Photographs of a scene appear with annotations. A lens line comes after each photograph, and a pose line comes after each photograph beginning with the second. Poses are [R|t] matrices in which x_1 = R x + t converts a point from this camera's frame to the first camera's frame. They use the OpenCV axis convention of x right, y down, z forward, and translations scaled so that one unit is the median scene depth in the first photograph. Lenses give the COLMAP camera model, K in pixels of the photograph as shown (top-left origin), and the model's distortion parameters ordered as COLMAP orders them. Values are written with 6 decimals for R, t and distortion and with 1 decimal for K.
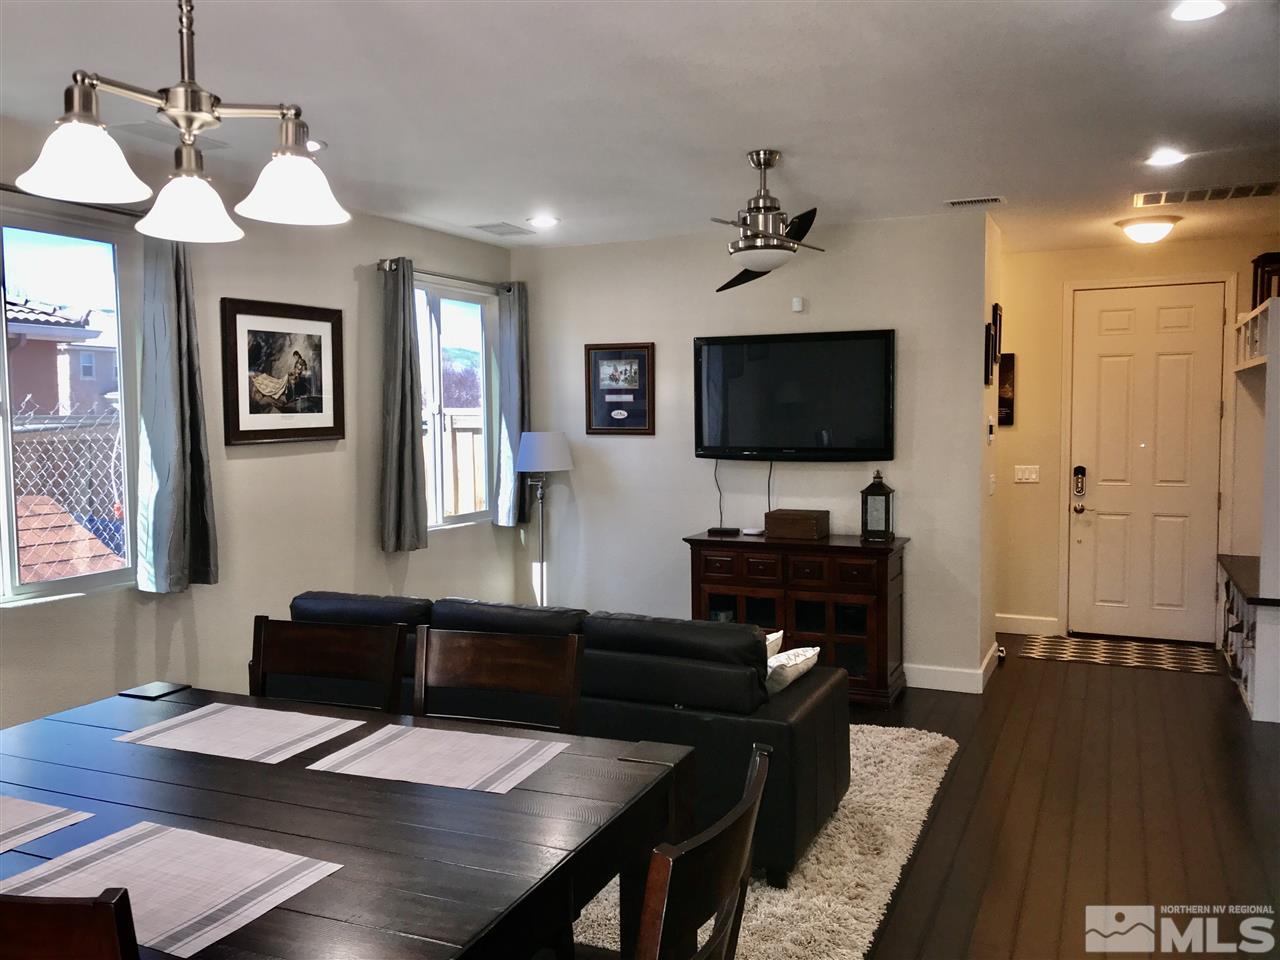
lens RADIAL K [[1056.0, 0, 628.0], [0, 1056.0, 475.1], [0, 0, 1]] dist [0.047947, -0.064548]
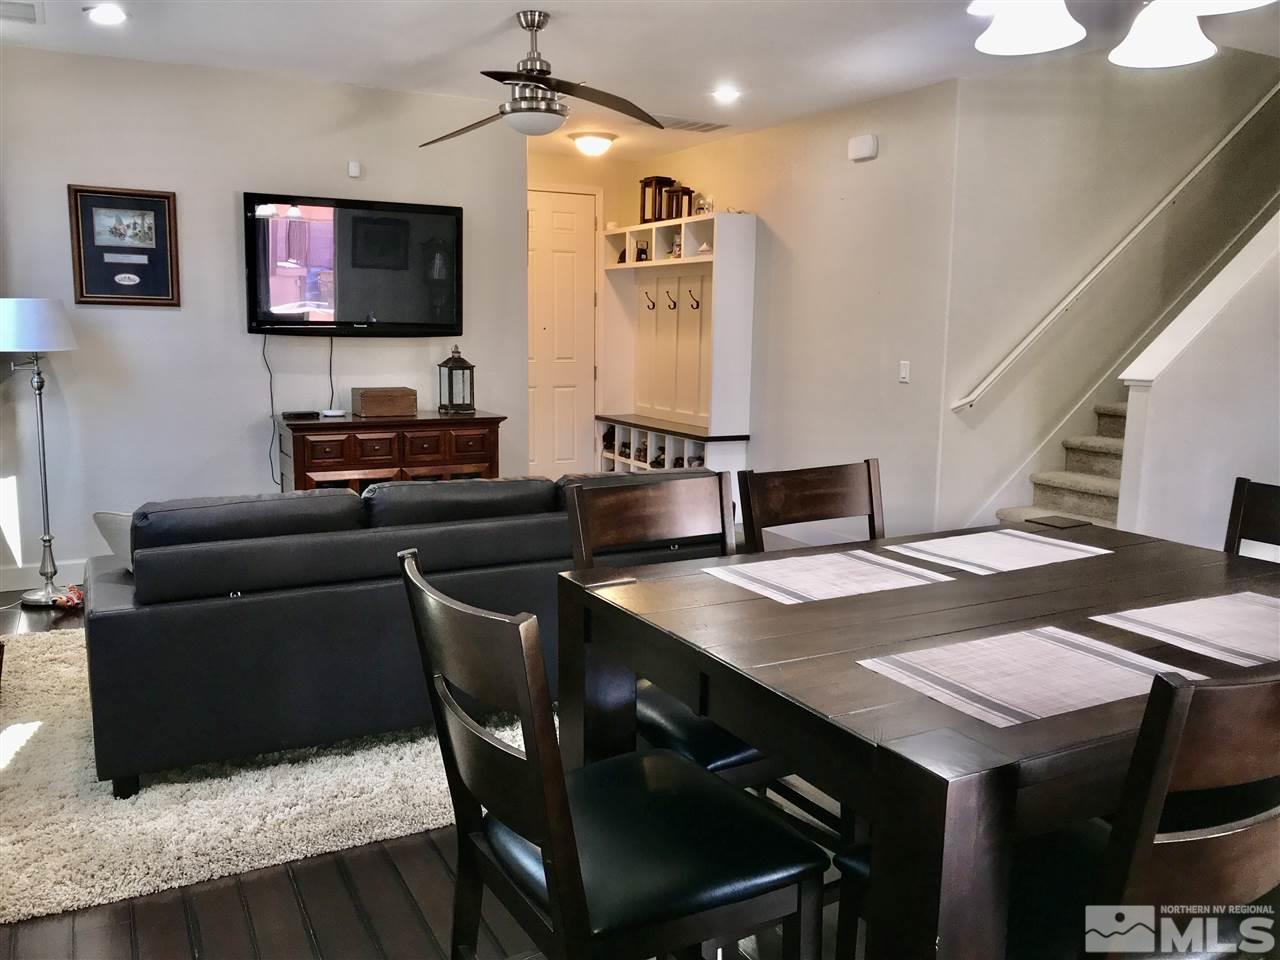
lens RADIAL K [[1056.0, 0, 630.1], [0, 1056.0, 473.5], [0, 0, 1]] dist [0.047947, -0.064548]
pose [[0.610242, -0.096867, 0.786271, -0.428523], [0.025749, 0.994397, 0.102523, 0.016012], [-0.791797, -0.042318, 0.609317, 0.204473]]
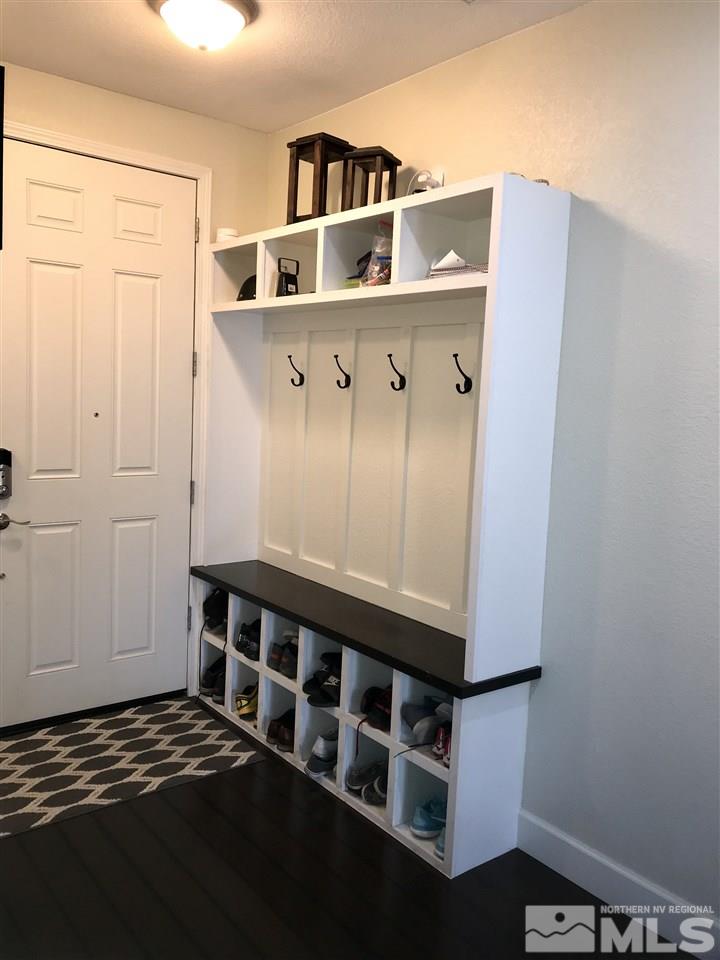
lens RADIAL K [[792.0, 0, 387.0], [0, 792.0, 464.1], [0, 0, 1]] dist [0.047947, -0.064548]
pose [[0.413059, -0.052523, 0.909188, 0.129953], [-0.001221, 0.998303, 0.058225, -0.026850], [-0.910703, -0.025160, 0.412294, 0.681150]]
